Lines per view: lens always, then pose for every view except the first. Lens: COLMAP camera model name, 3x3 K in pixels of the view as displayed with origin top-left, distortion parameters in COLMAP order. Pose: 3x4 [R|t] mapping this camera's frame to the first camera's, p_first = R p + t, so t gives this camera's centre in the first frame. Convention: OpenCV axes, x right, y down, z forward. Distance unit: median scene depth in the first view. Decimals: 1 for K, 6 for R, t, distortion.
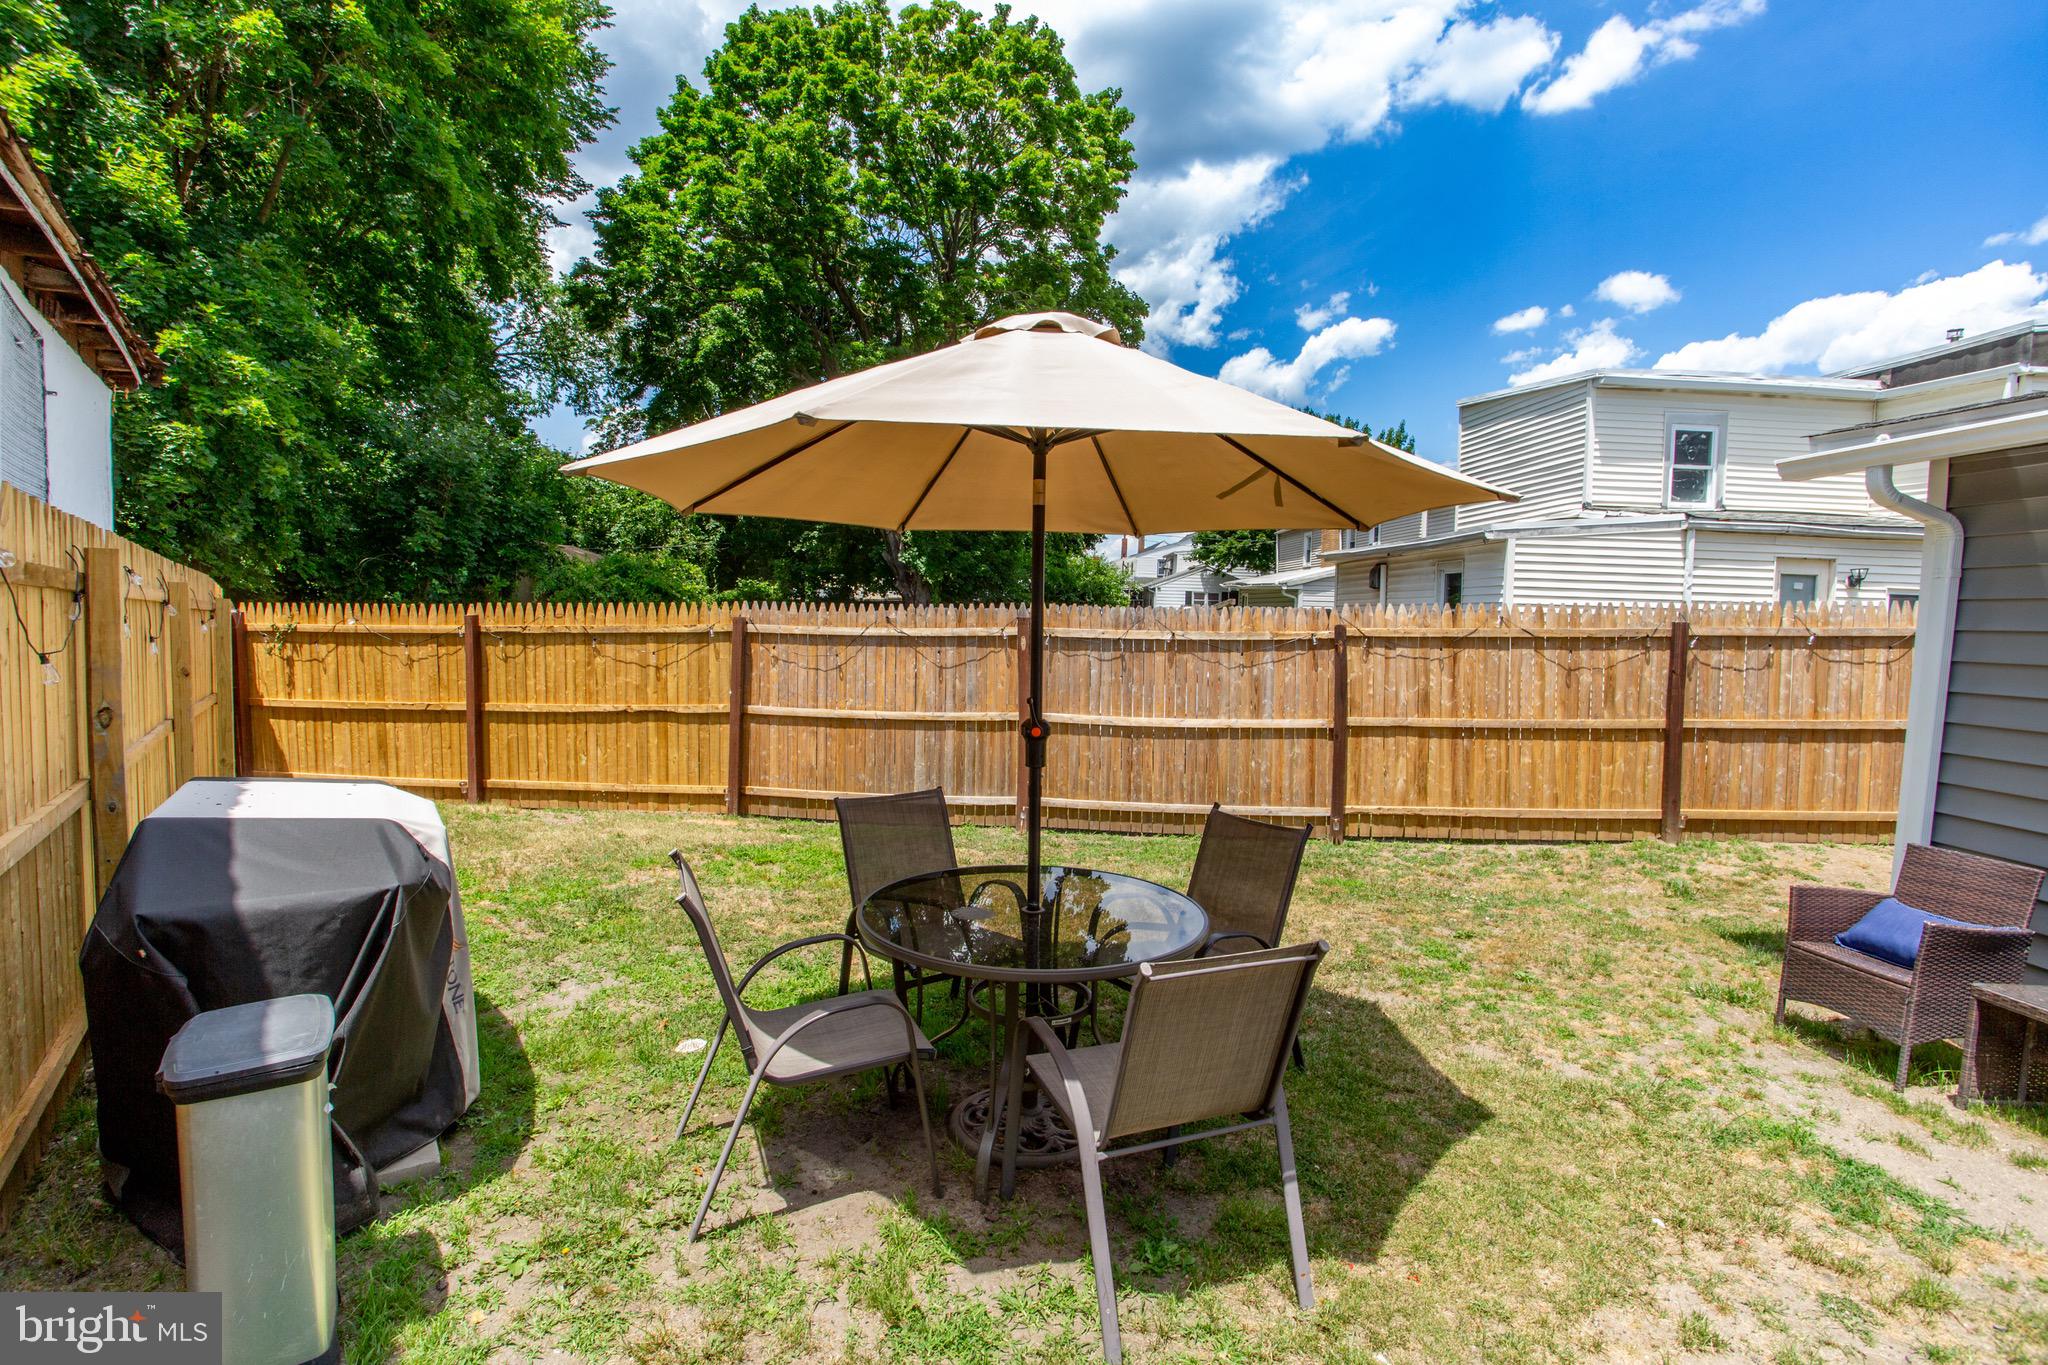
lens RADIAL K [[993.8, 0, 1024.1], [0, 993.8, 666.8], [0, 0, 1]] dist [-0.065461, 0.029422]
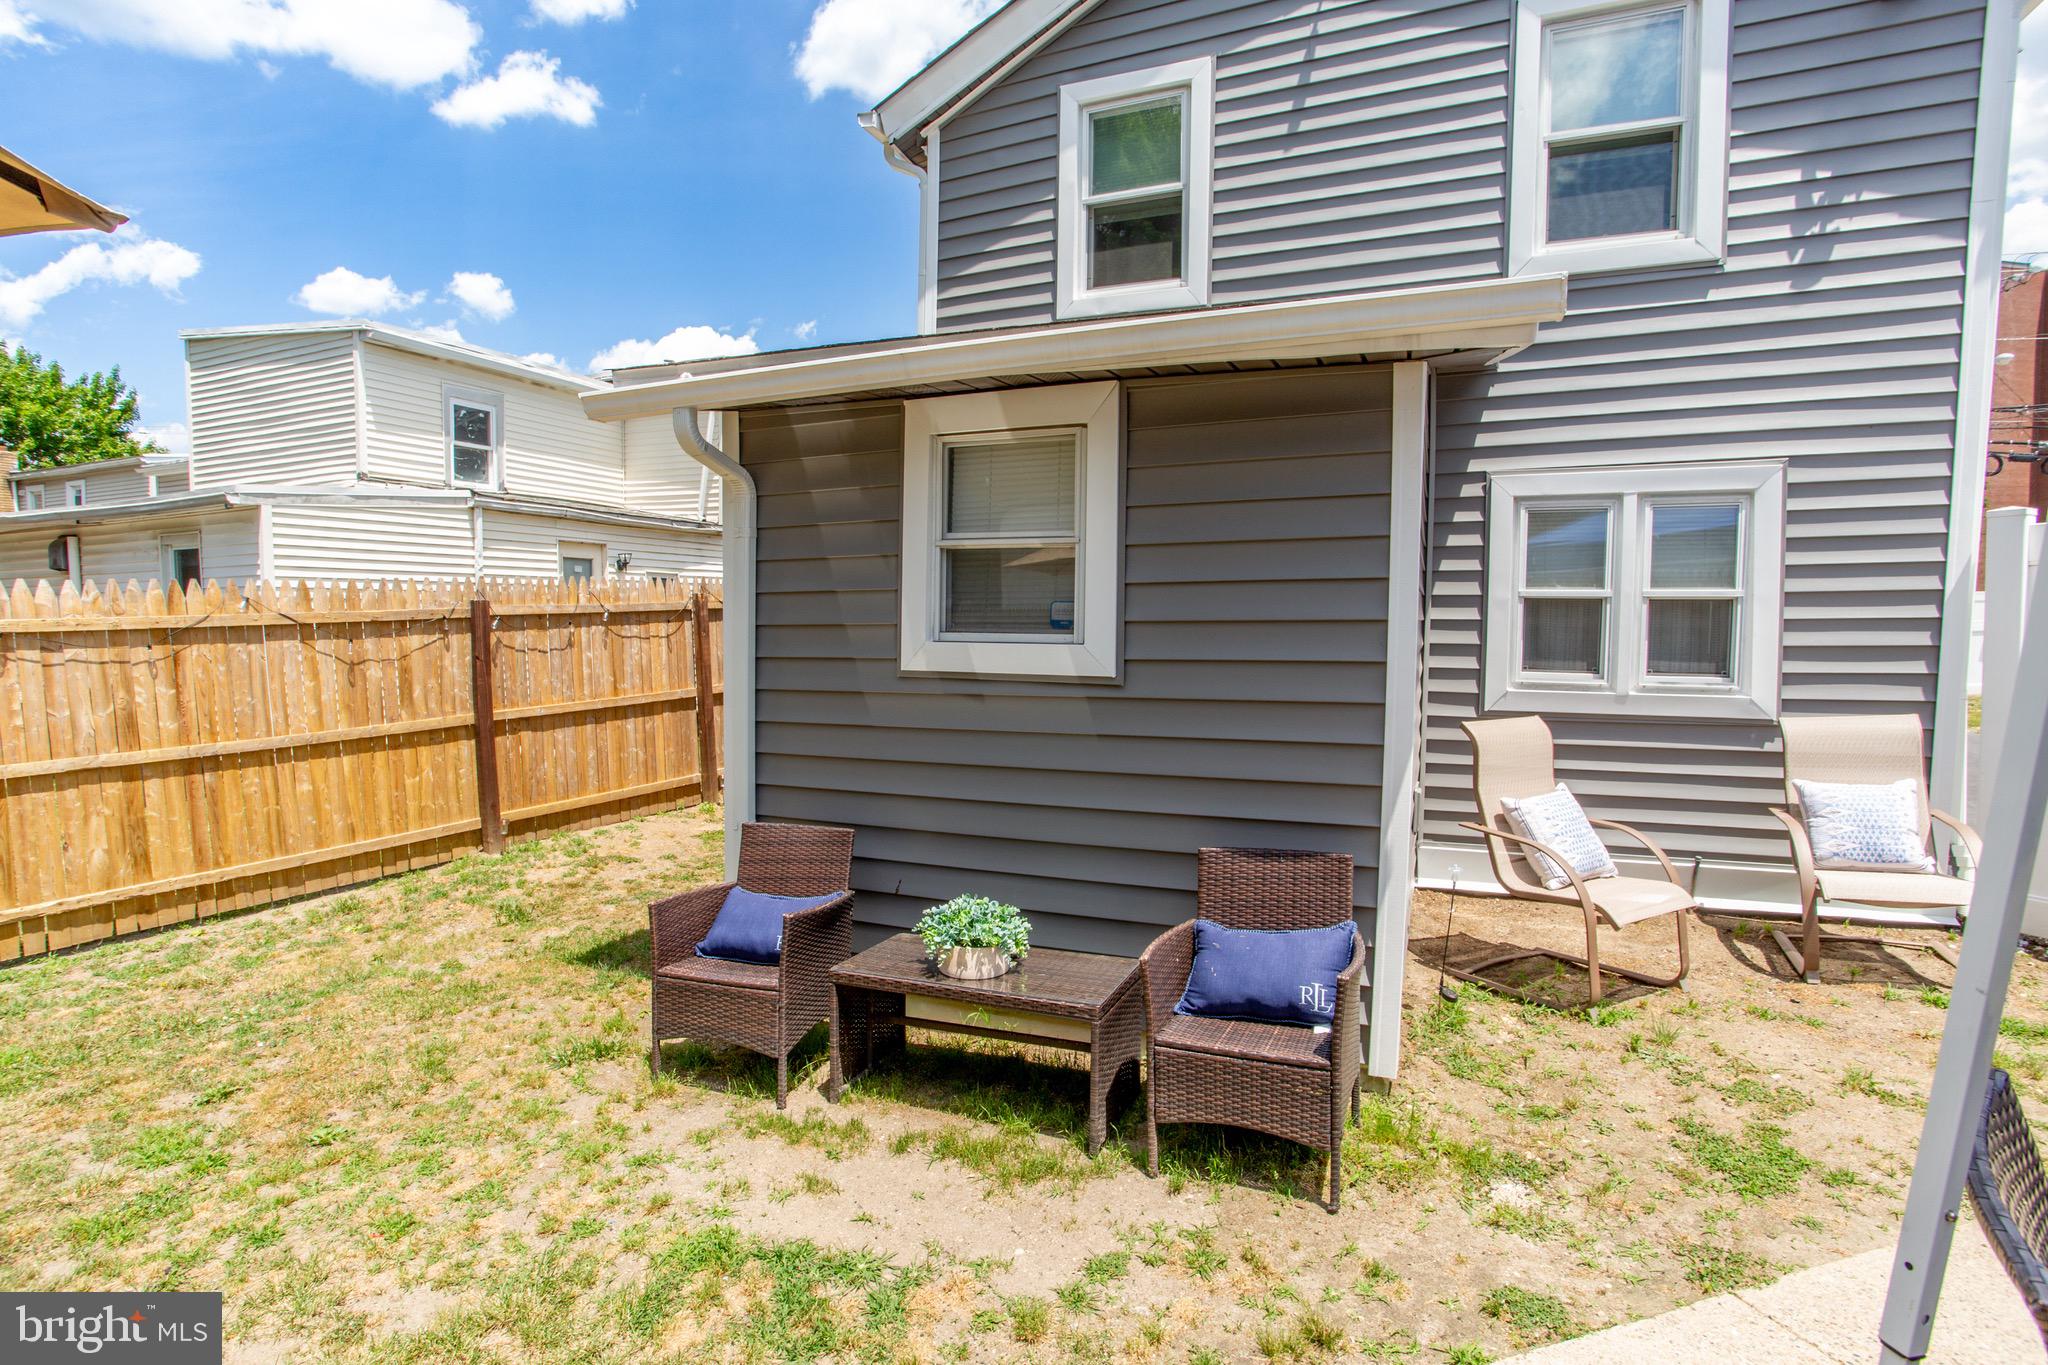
lens RADIAL K [[991.6, 0, 1011.4], [0, 991.6, 683.3], [0, 0, 1]] dist [-0.077774, 0.032449]
pose [[0.450634, -0.084719, 0.888680, 0.110929], [0.062956, 0.996024, 0.063029, 0.003216], [-0.890486, 0.027545, 0.454176, 0.180671]]
